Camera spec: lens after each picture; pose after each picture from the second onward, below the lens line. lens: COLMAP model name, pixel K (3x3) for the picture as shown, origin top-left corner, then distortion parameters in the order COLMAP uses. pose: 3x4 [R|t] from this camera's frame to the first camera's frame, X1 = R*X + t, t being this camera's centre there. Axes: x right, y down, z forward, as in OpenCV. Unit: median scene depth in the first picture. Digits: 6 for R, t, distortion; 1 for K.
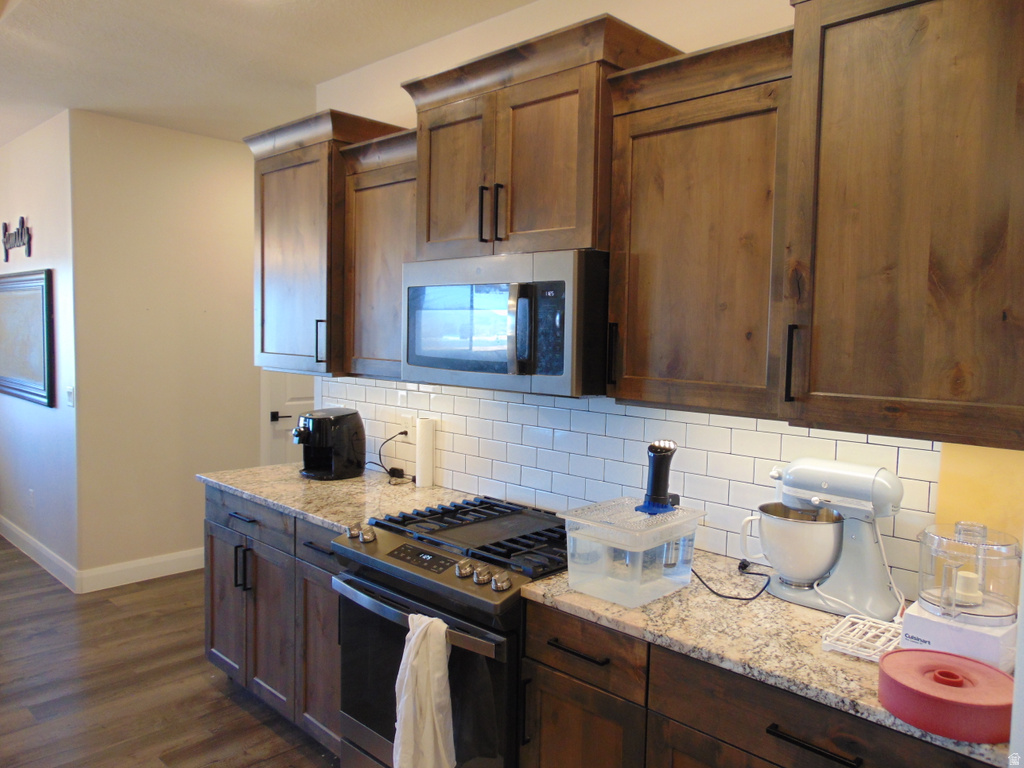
lens RADIAL K [[760.6, 0, 512.0], [0, 760.6, 384.0], [0, 0, 1]] dist [-0.043820, 0.084833]
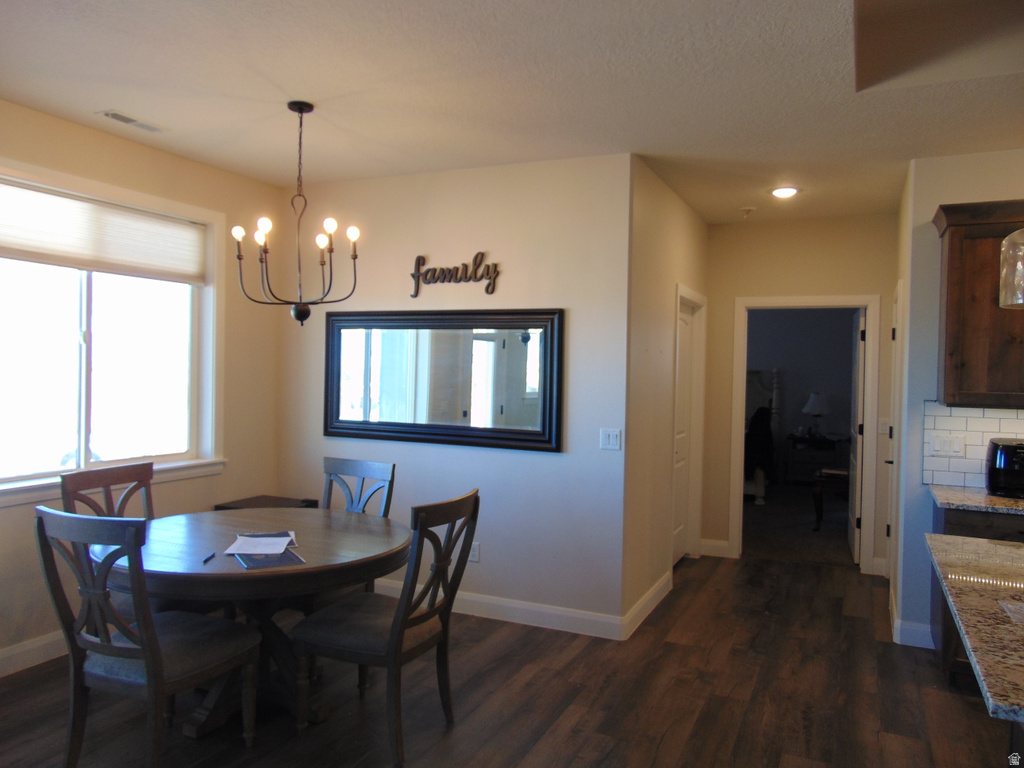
lens RADIAL K [[760.6, 0, 512.0], [0, 760.6, 384.0], [0, 0, 1]] dist [-0.043820, 0.084833]
pose [[0.941127, -0.004233, 0.338027, -1.049095], [0.021705, 0.998615, -0.047925, -0.010657], [-0.337356, 0.052441, 0.939916, 0.114039]]
